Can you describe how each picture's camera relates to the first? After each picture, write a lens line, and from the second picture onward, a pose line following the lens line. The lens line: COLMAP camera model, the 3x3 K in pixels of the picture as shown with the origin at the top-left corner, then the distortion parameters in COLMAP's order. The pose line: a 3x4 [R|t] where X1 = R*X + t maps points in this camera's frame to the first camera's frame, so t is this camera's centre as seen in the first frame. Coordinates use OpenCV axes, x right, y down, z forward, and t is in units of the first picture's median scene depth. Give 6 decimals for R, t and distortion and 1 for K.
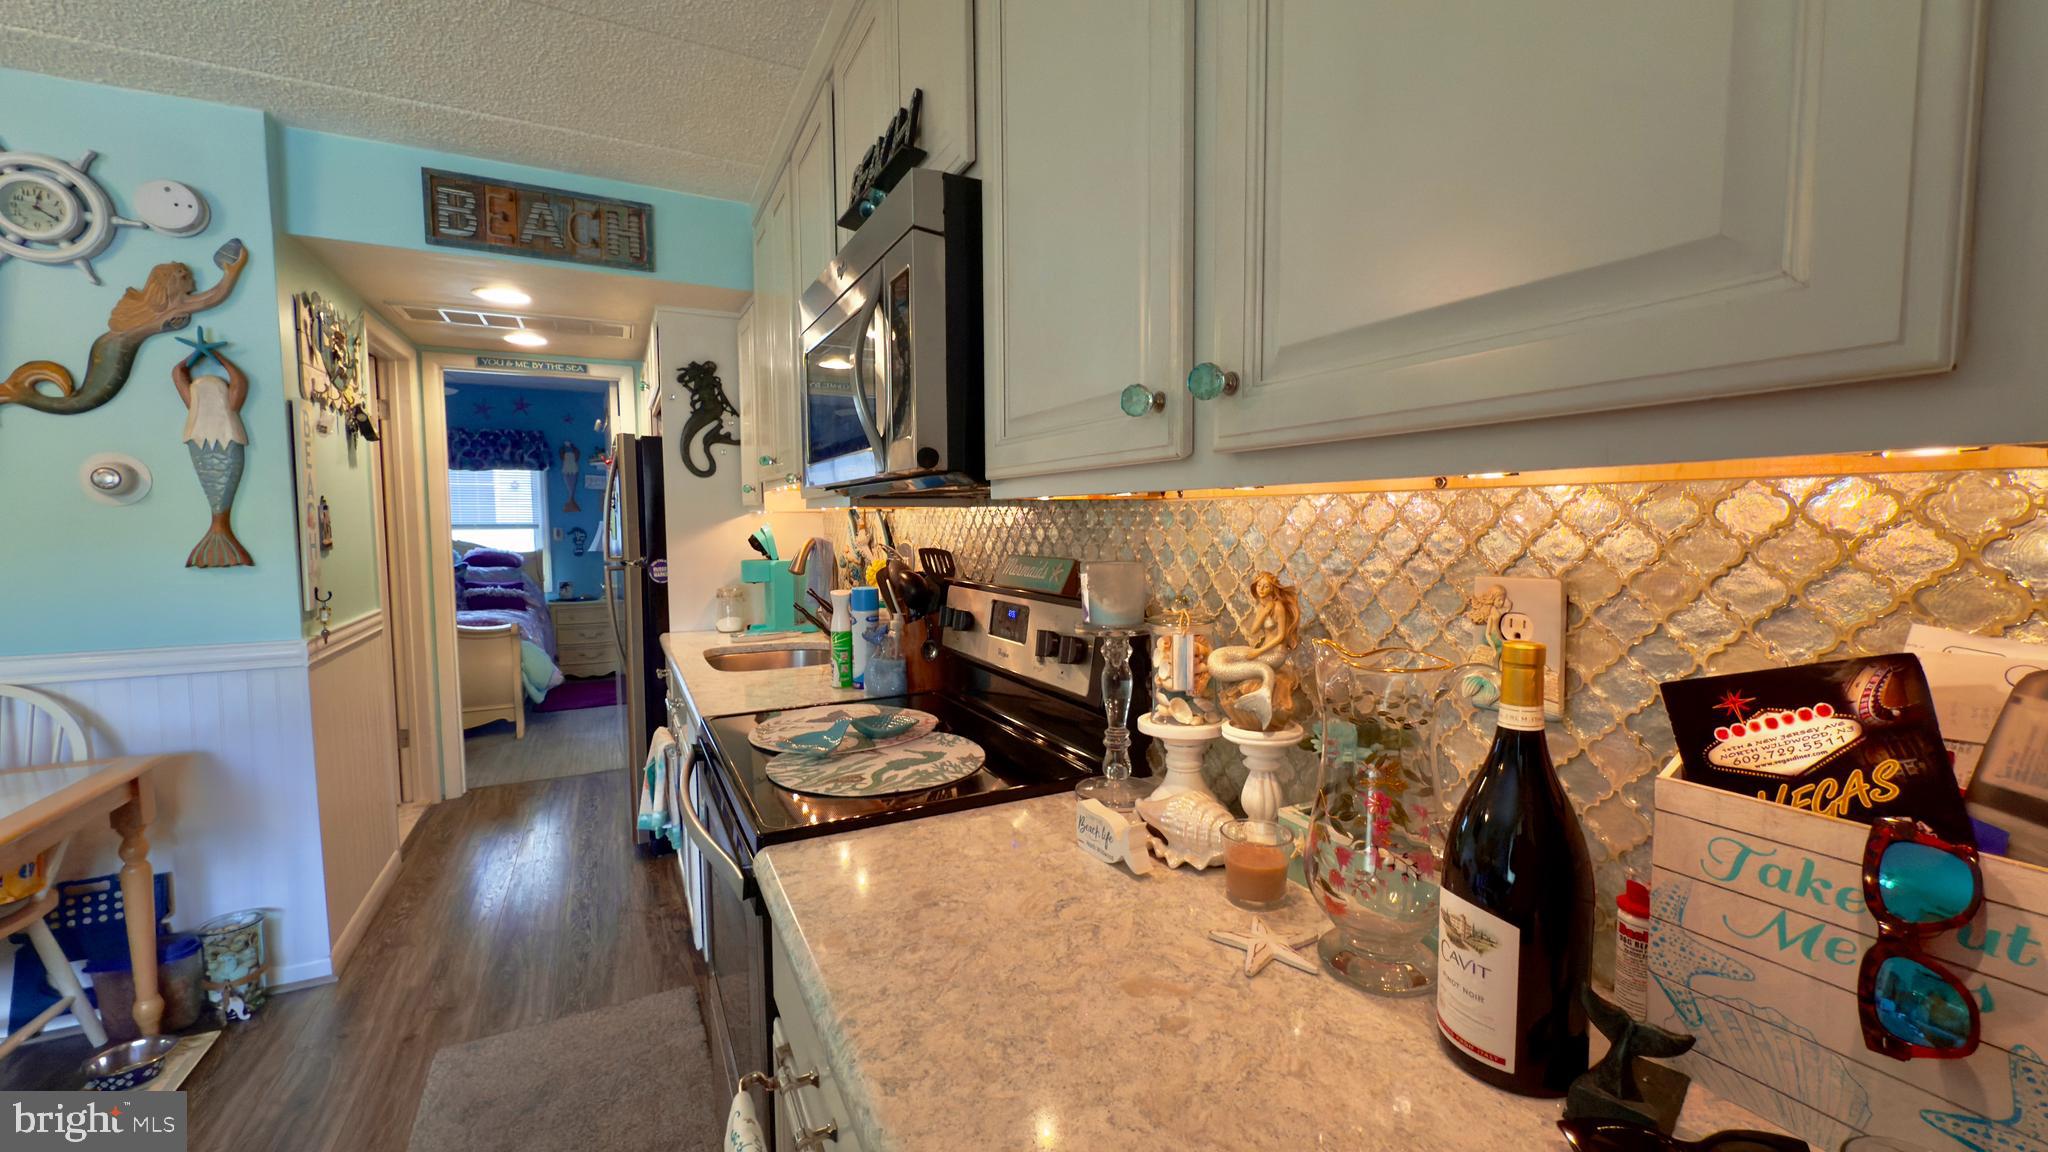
lens RADIAL K [[813.5, 0, 1024.0], [0, 813.5, 575.1], [0, 0, 1]] dist [-0.001071, 0.000111]
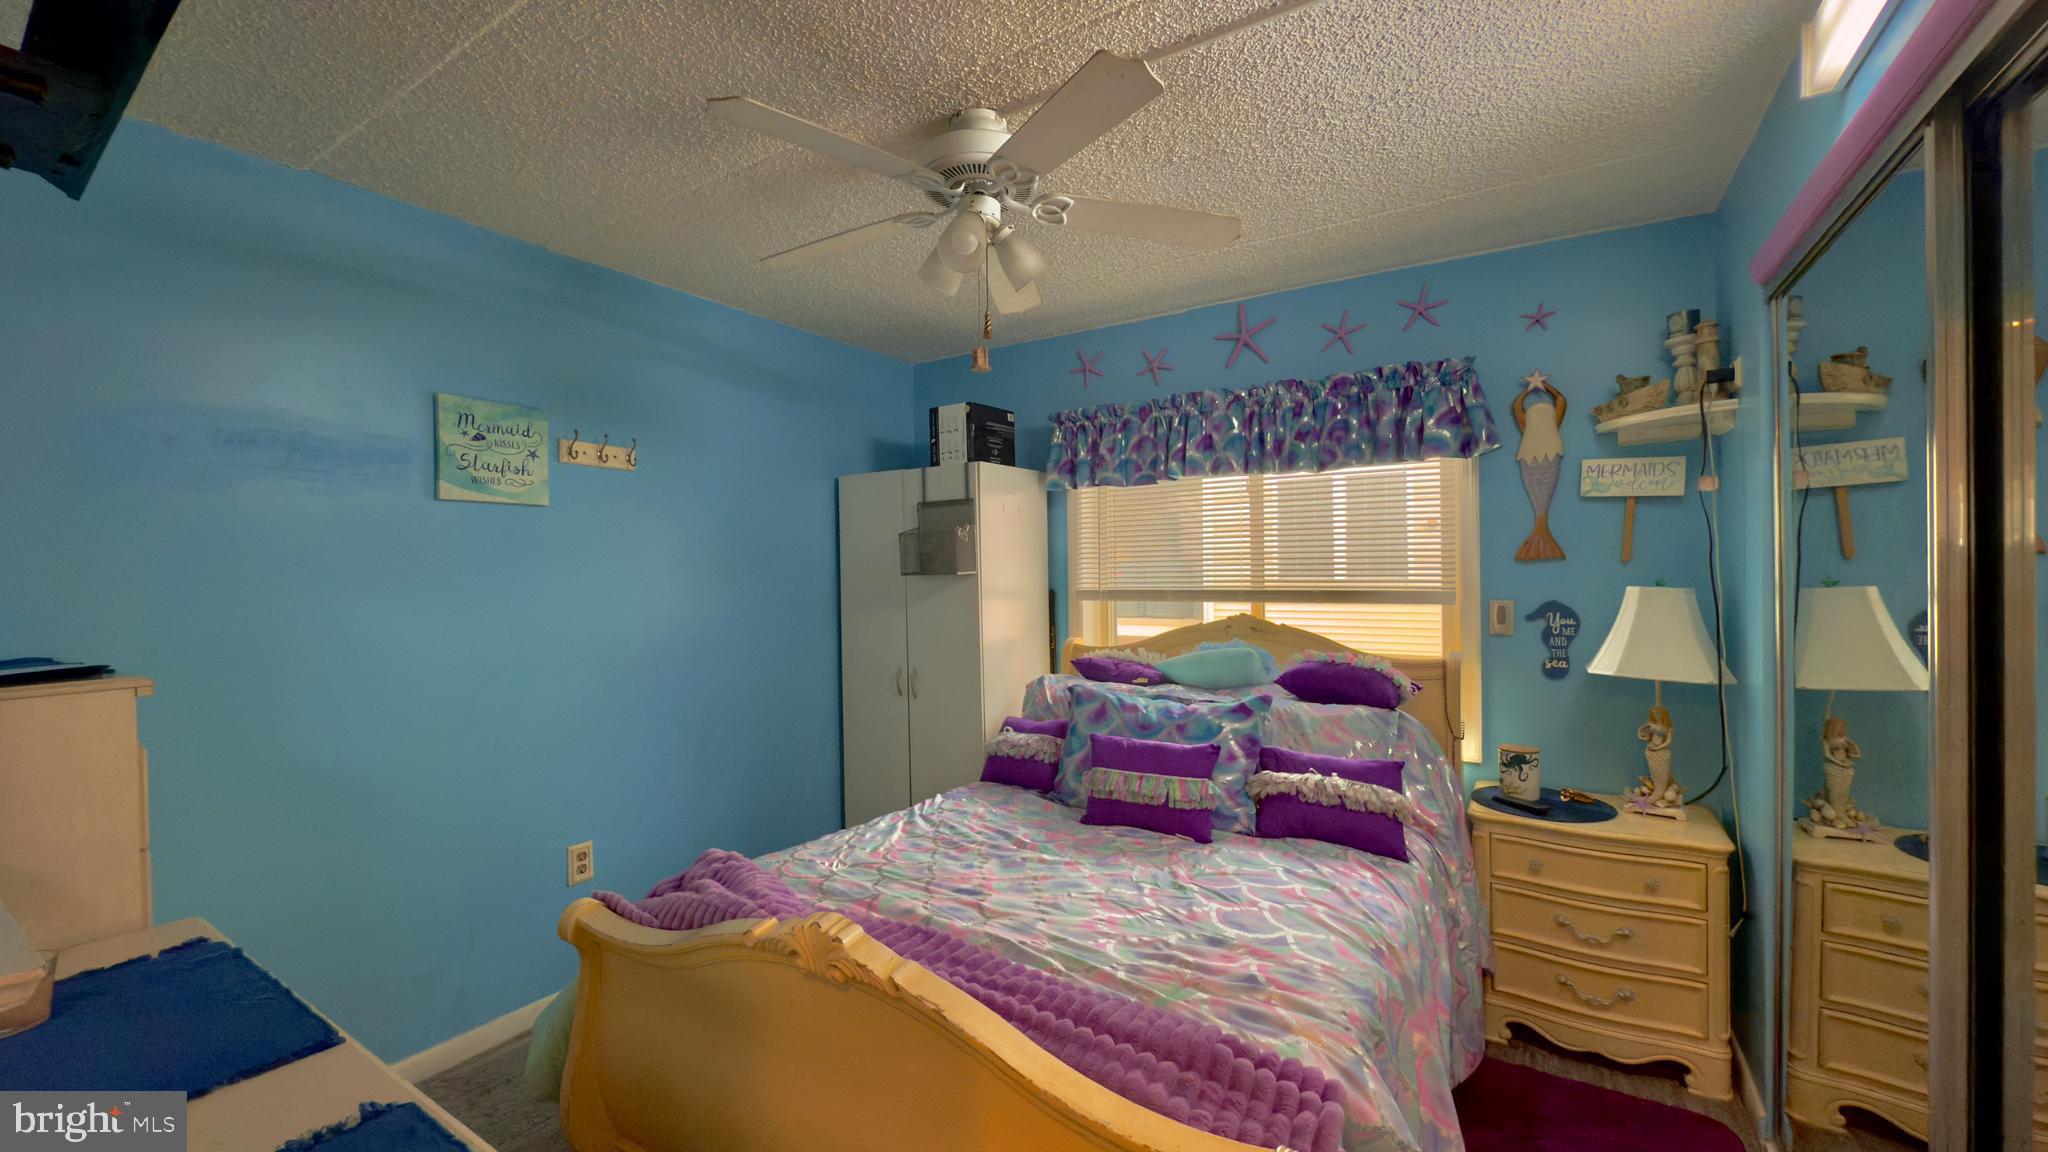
lens RADIAL K [[813.2, 0, 1023.2], [0, 813.2, 574.9], [0, 0, 1]] dist [-0.001938, 0.000843]
pose [[0.511000, 0.004444, -0.859569, -1.054268], [-0.053143, 0.998237, -0.026431, -0.144009], [0.857936, 0.059186, 0.510335, 1.788110]]
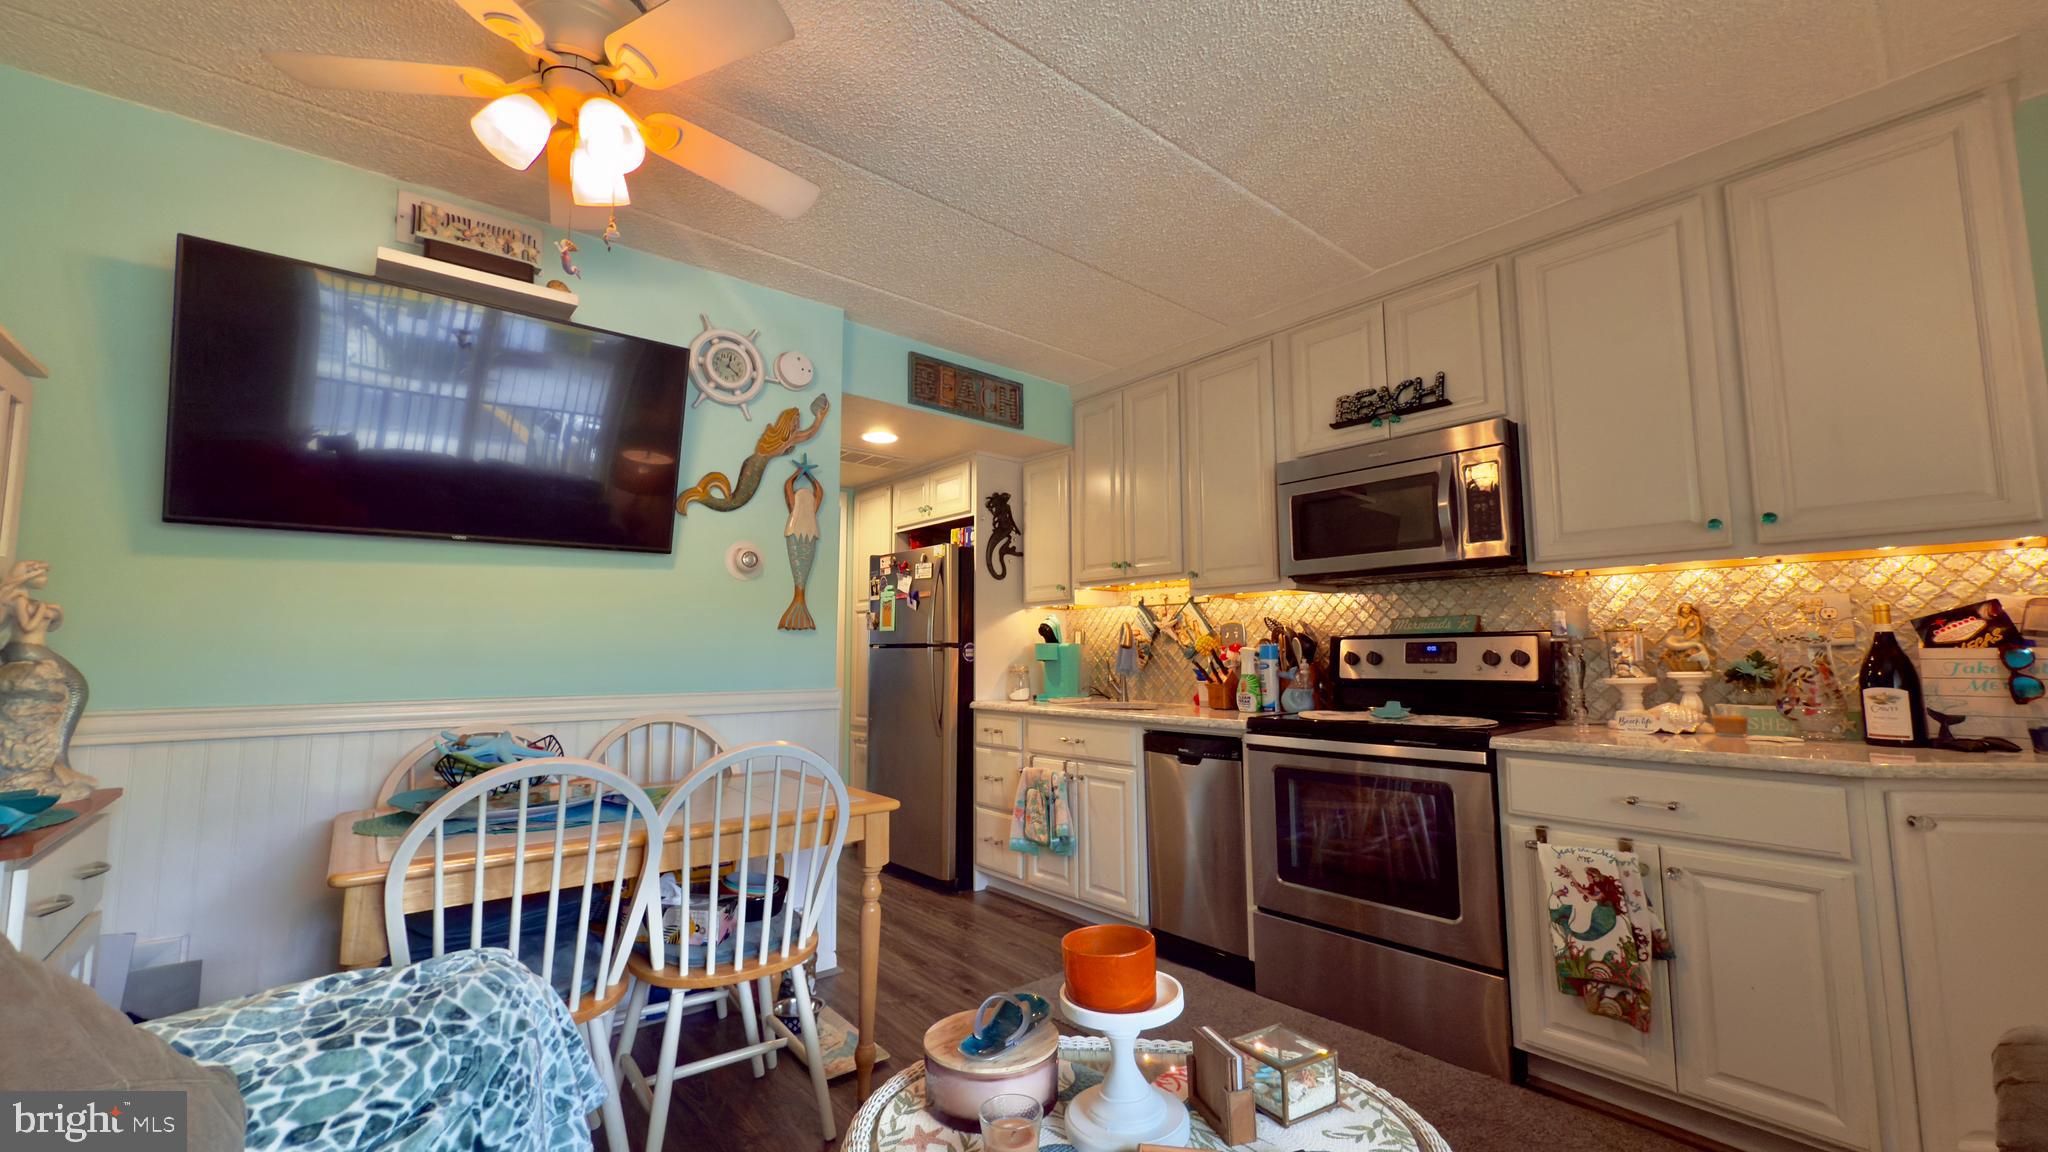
lens RADIAL K [[812.5, 0, 1023.2], [0, 812.5, 575.0], [0, 0, 1]] dist [-0.000225, -0.000140]
pose [[0.974200, 0.025469, 0.224245, -0.900897], [0.012936, 0.985677, -0.168149, 0.124718], [-0.225316, 0.166711, 0.959917, -0.345642]]
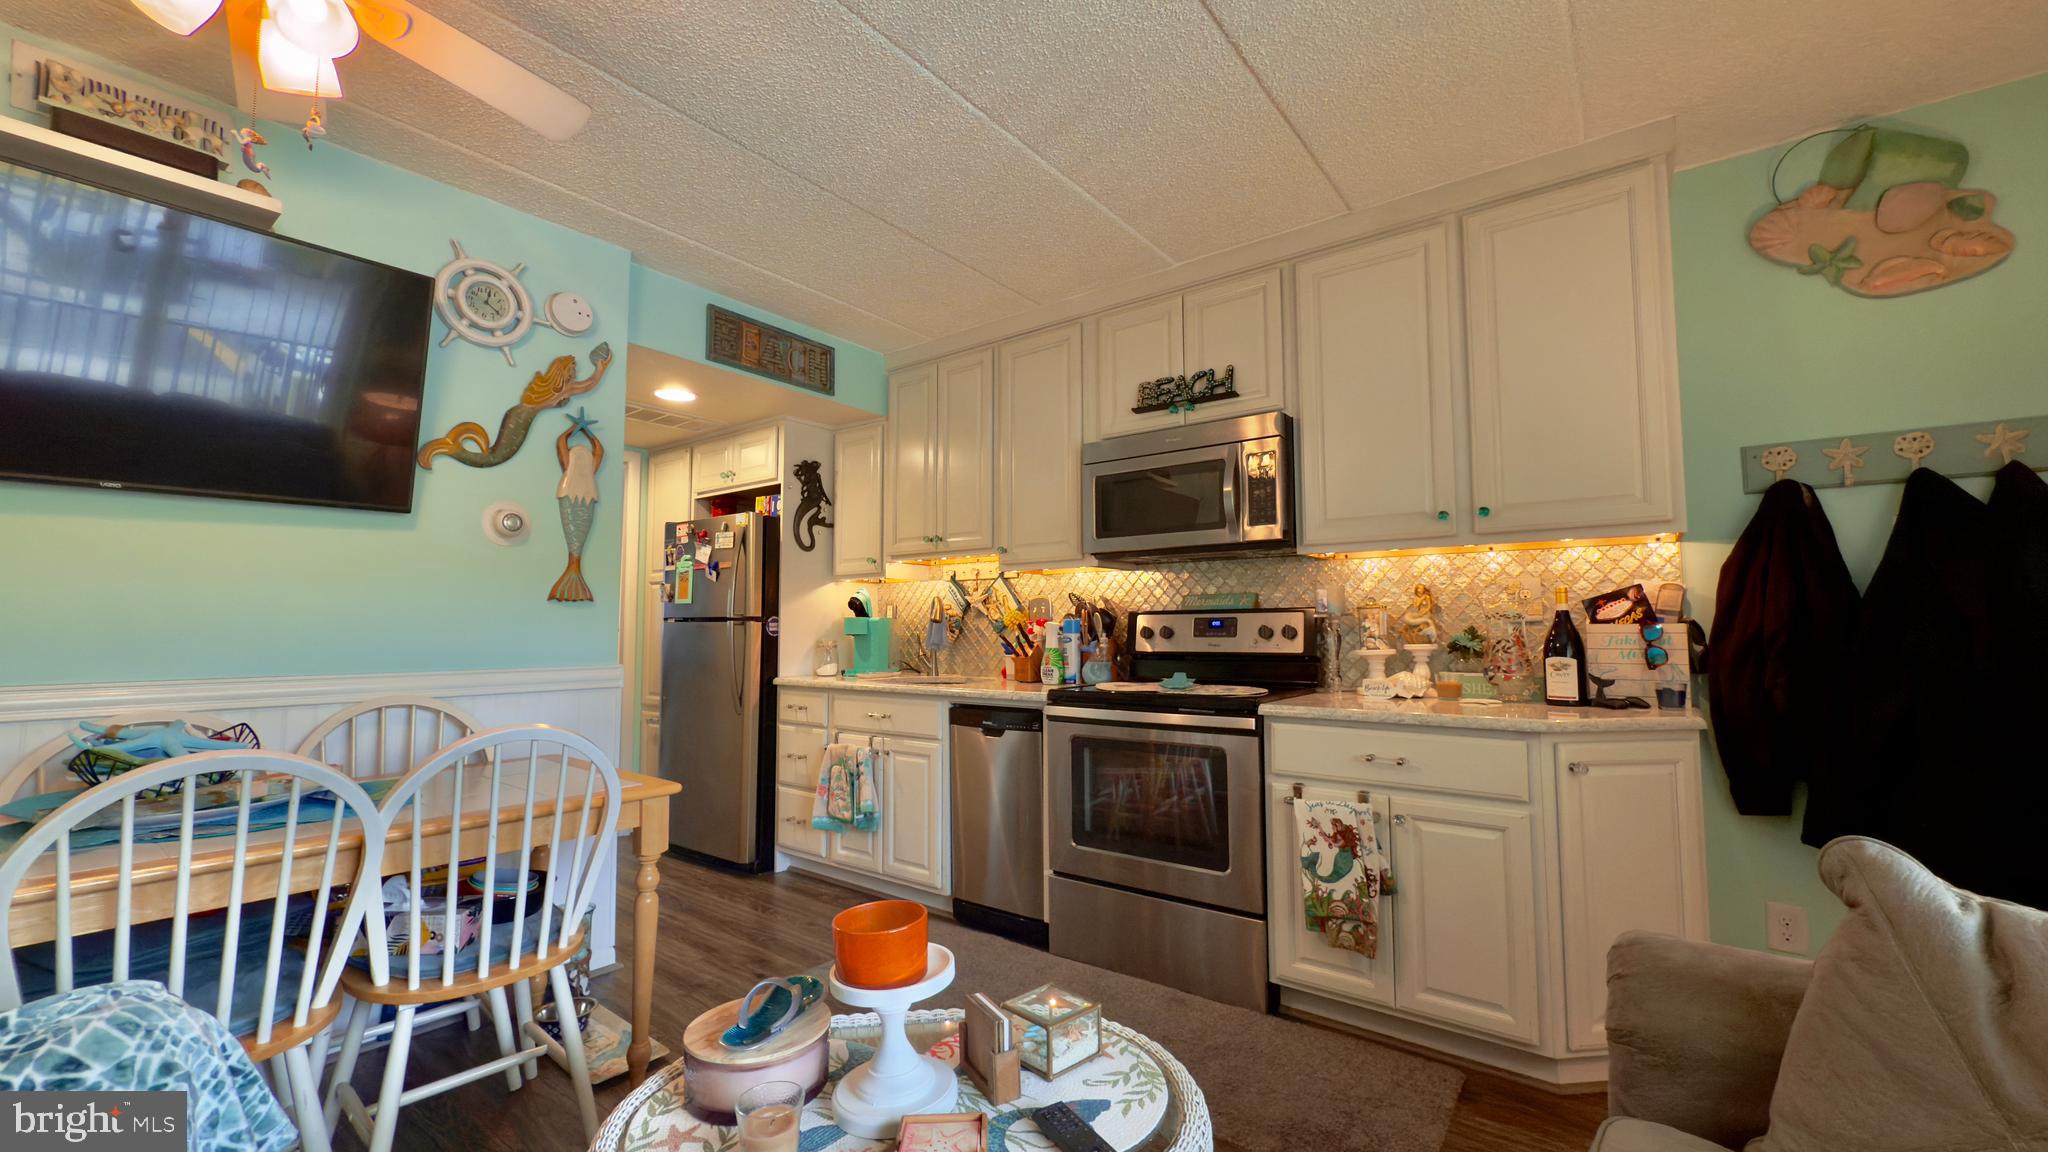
lens RADIAL K [[813.5, 0, 1024.0], [0, 813.5, 575.1], [0, 0, 1]] dist [-0.001071, 0.000111]
pose [[0.903157, 0.032518, 0.428077, -0.872684], [0.027205, 0.990788, -0.132661, 0.124833], [-0.428448, 0.131459, 0.893952, -0.347247]]
